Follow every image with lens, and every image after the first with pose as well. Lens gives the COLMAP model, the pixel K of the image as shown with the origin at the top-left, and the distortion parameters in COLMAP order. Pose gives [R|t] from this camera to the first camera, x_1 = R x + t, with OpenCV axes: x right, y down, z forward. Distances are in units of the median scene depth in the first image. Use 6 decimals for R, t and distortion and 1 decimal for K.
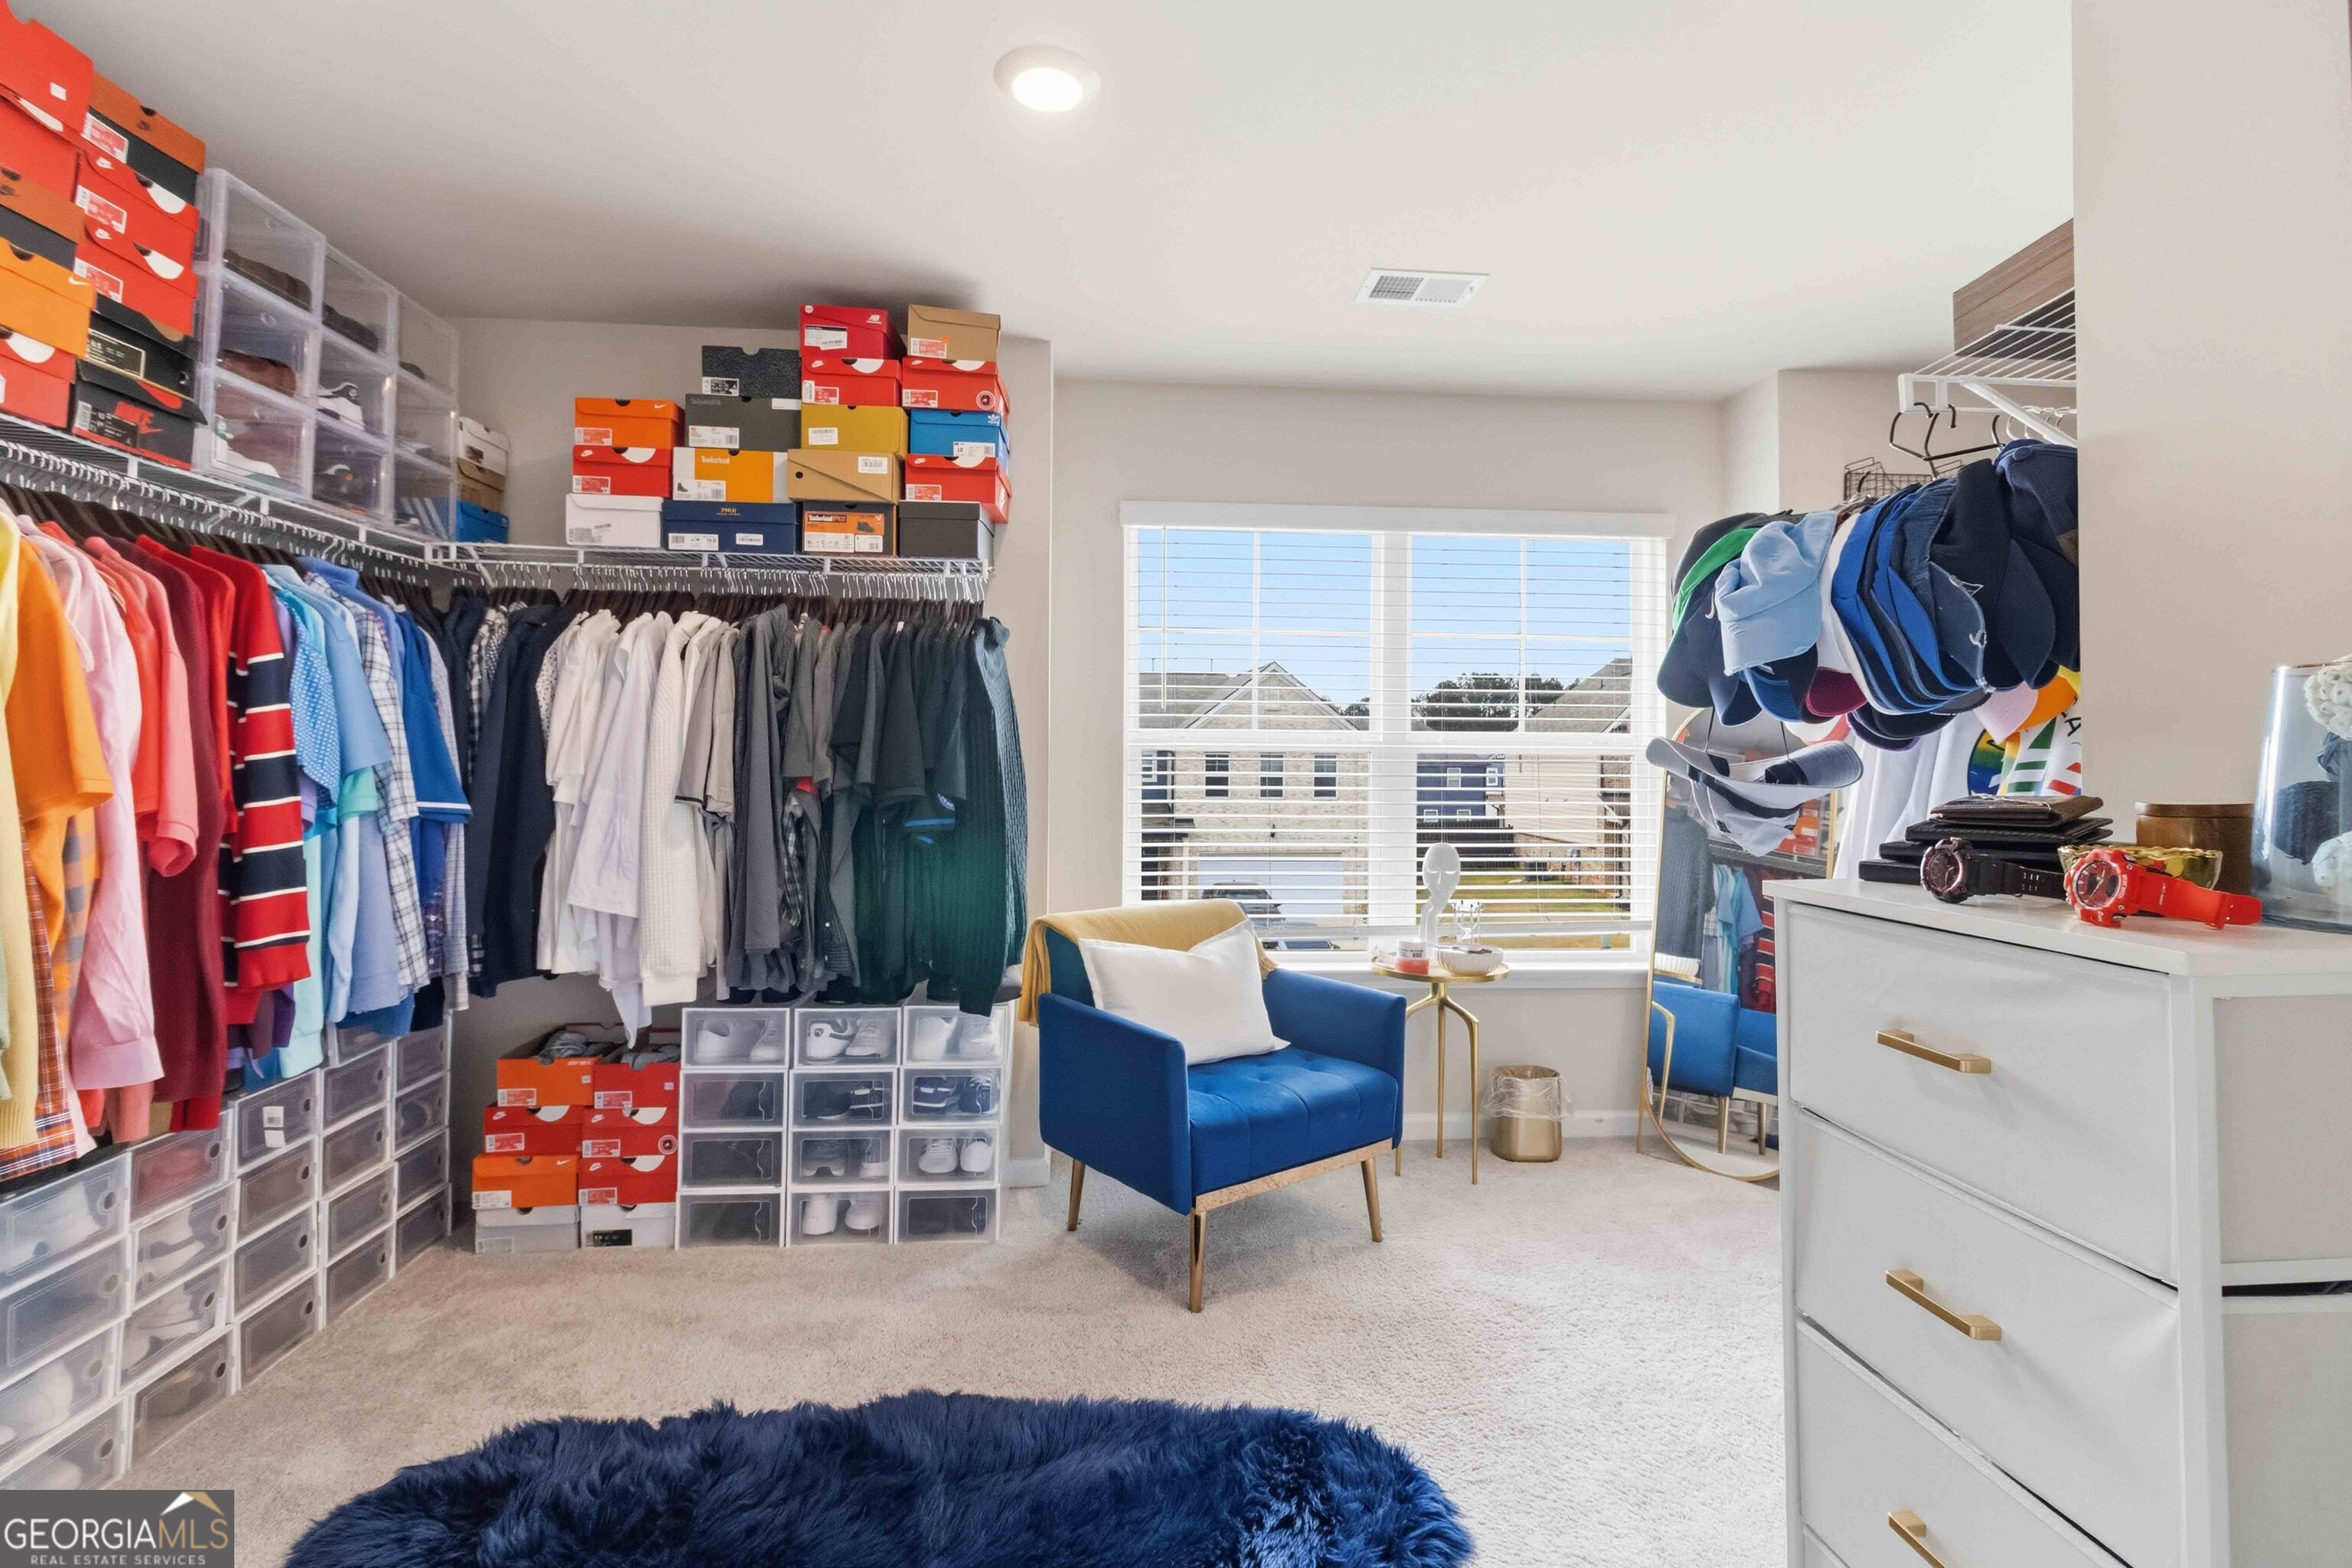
lens RADIAL K [[1120.2, 0, 1175.4], [0, 1120.2, 768.9], [0, 0, 1]] dist [-0.002575, -0.000305]
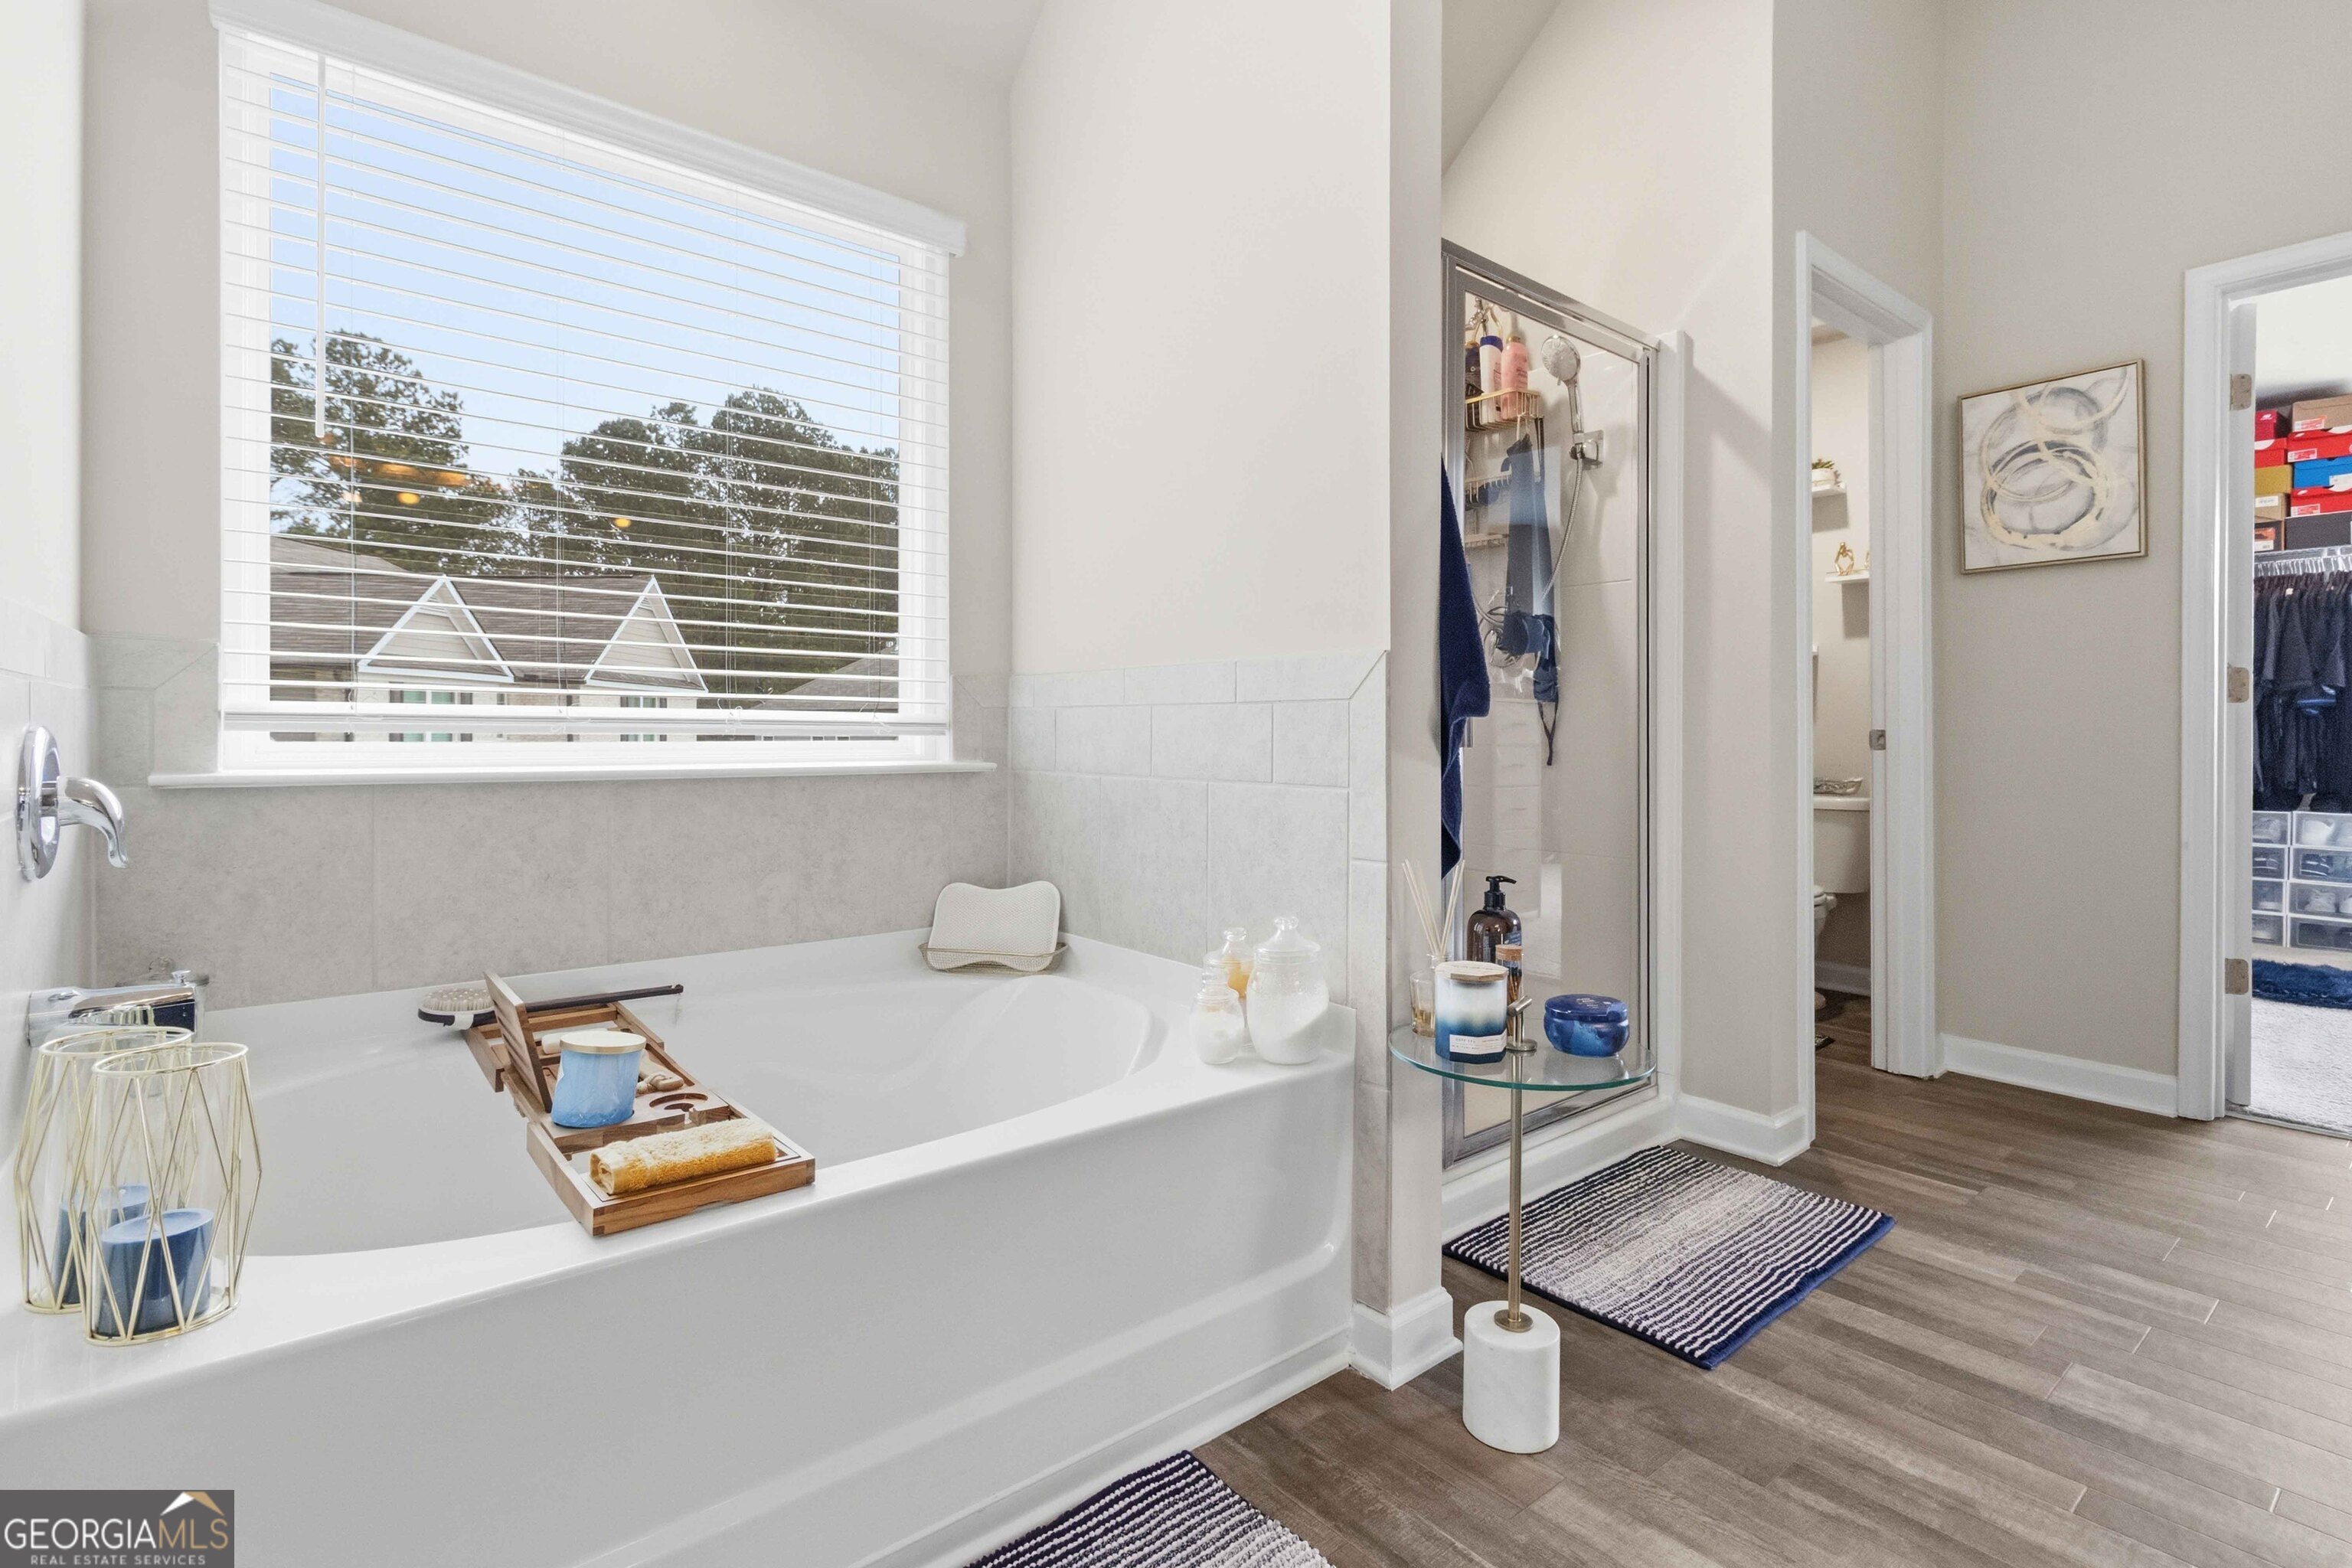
lens RADIAL K [[1120.2, 0, 1176.8], [0, 1120.2, 758.4], [0, 0, 1]] dist [-0.002575, -0.000305]
pose [[0.577623, -0.004646, -0.816290, 0.168203], [0.004986, 0.999985, -0.002164, 0.124451], [0.816288, -0.002820, 0.577638, -1.390012]]
